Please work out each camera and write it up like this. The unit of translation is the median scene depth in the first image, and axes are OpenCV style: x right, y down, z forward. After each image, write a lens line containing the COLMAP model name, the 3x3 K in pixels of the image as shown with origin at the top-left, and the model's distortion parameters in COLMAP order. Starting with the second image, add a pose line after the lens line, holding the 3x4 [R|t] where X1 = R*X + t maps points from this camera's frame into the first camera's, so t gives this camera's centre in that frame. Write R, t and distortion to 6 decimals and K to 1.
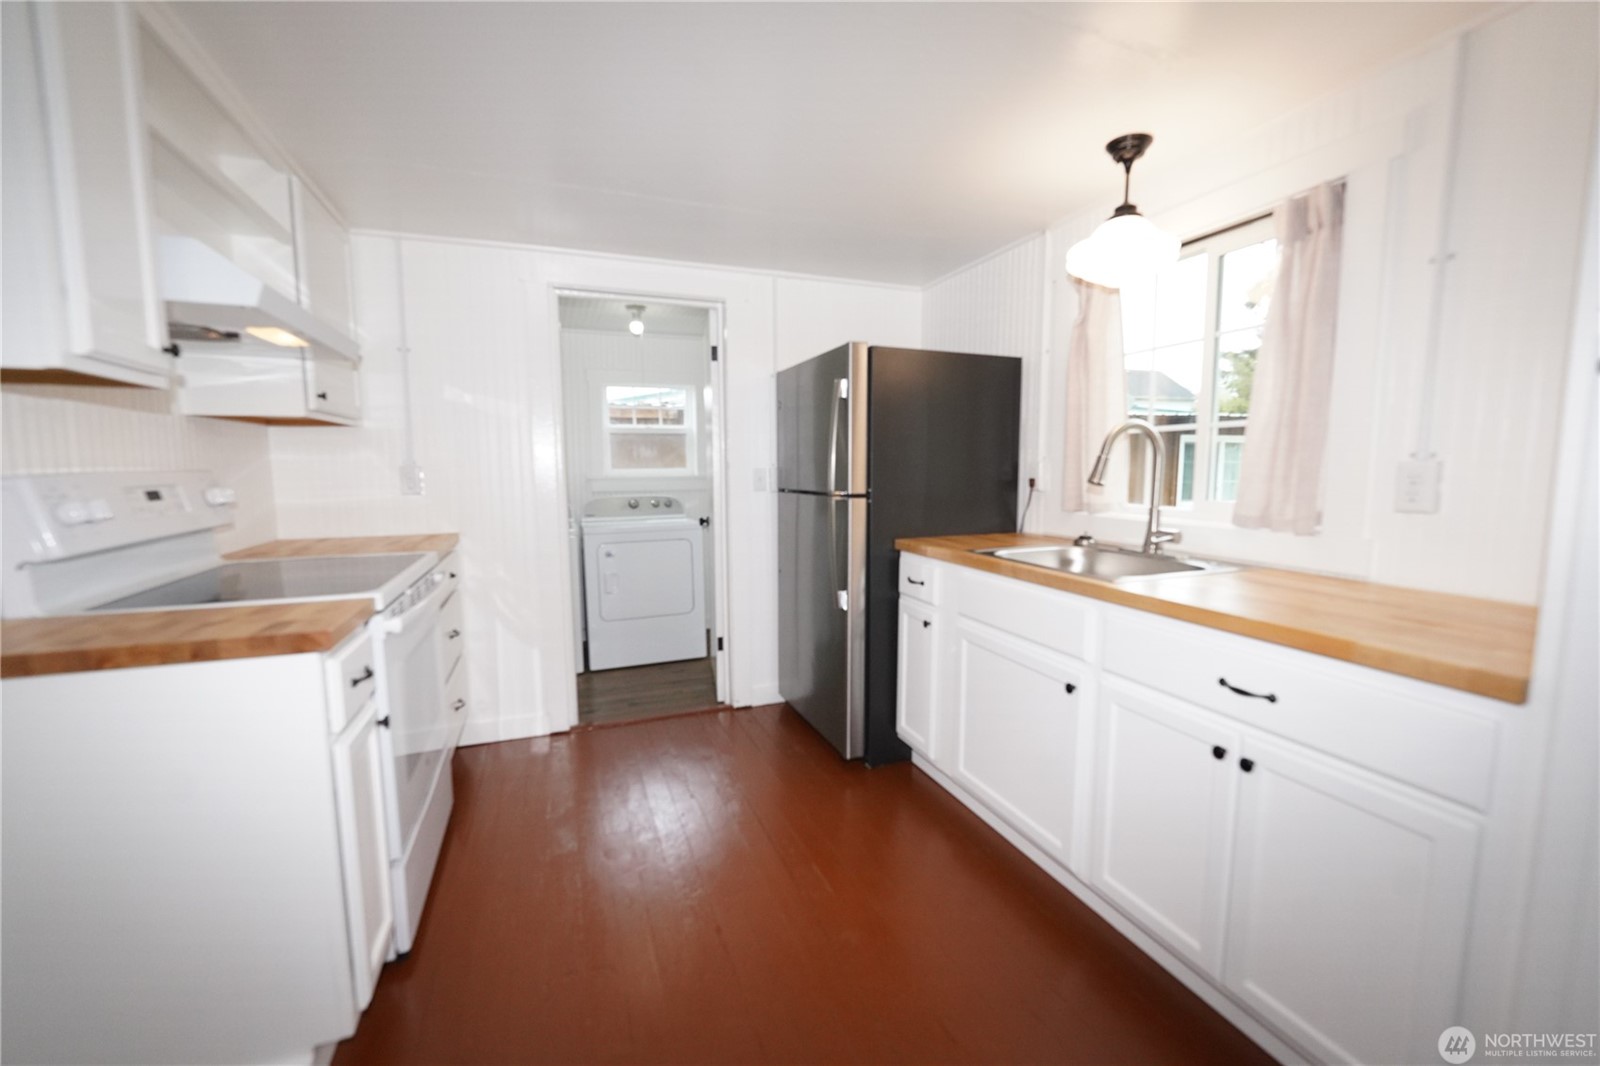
lens RADIAL K [[643.3, 0, 808.0], [0, 643.3, 534.9], [0, 0, 1]] dist [-0.009461, -0.001268]
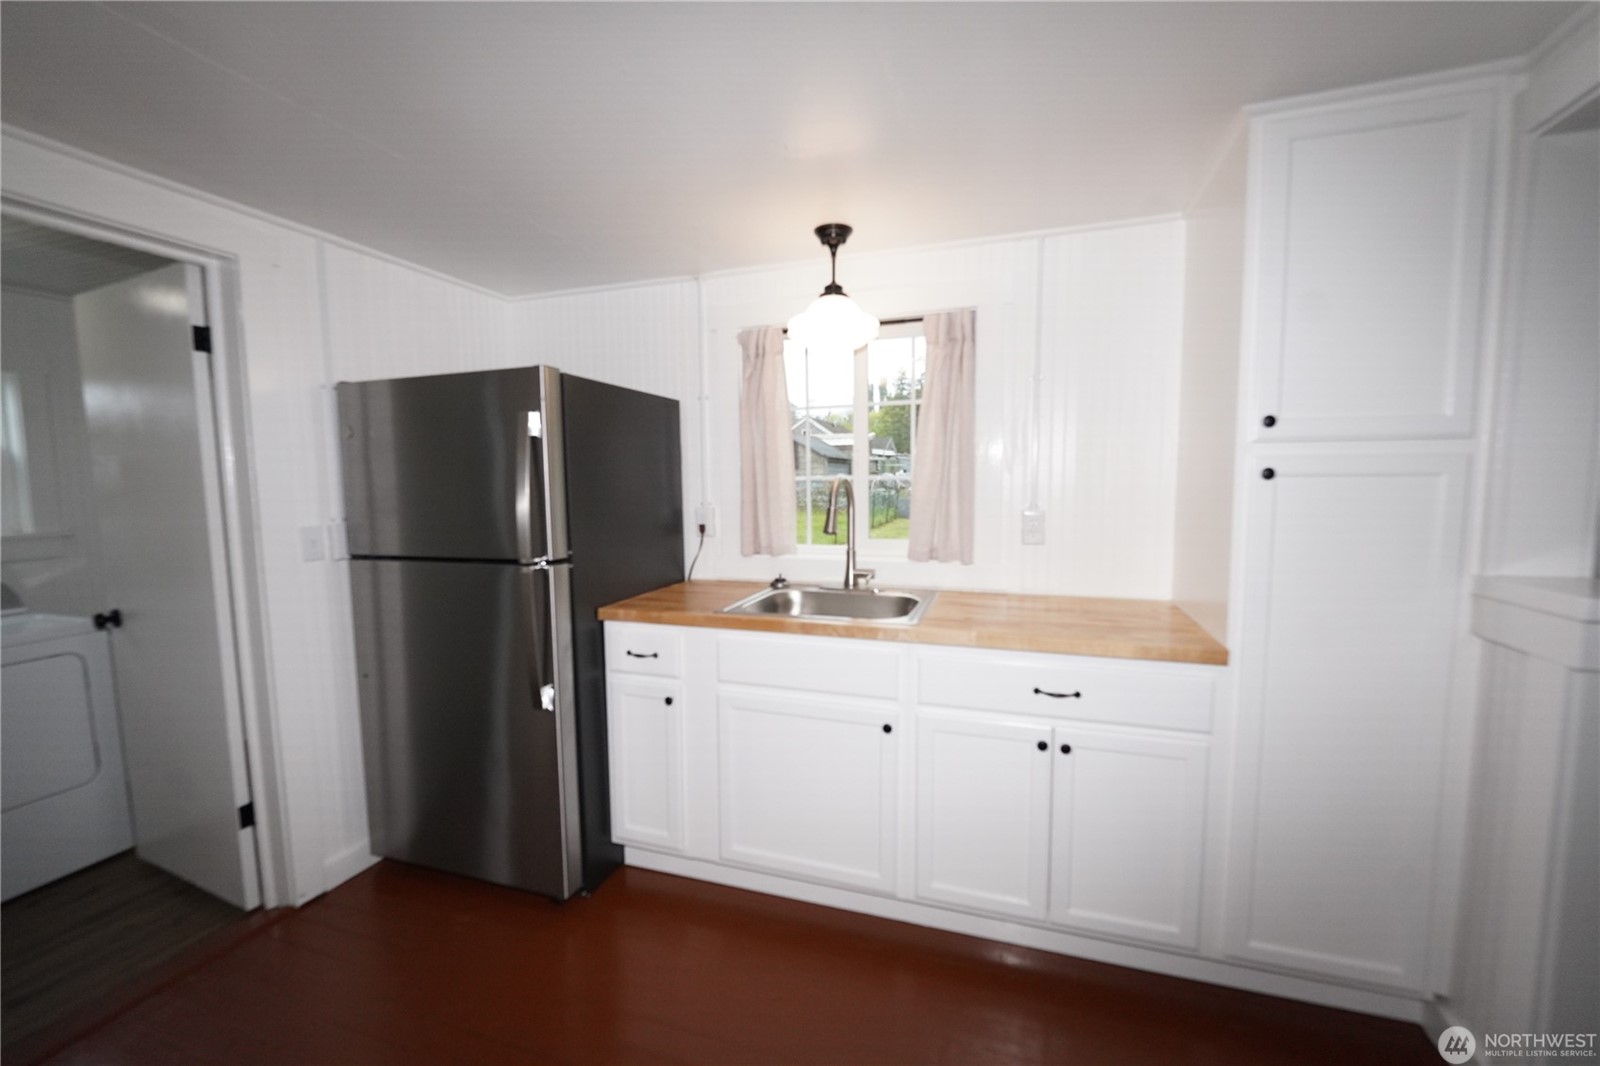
lens RADIAL K [[643.3, 0, 802.9], [0, 643.3, 534.0], [0, 0, 1]] dist [-0.009461, -0.001268]
pose [[0.641794, -0.066657, 0.763974, -0.328425], [0.090932, 0.995802, 0.010494, -0.074707], [-0.761467, 0.062735, 0.645161, 0.264517]]
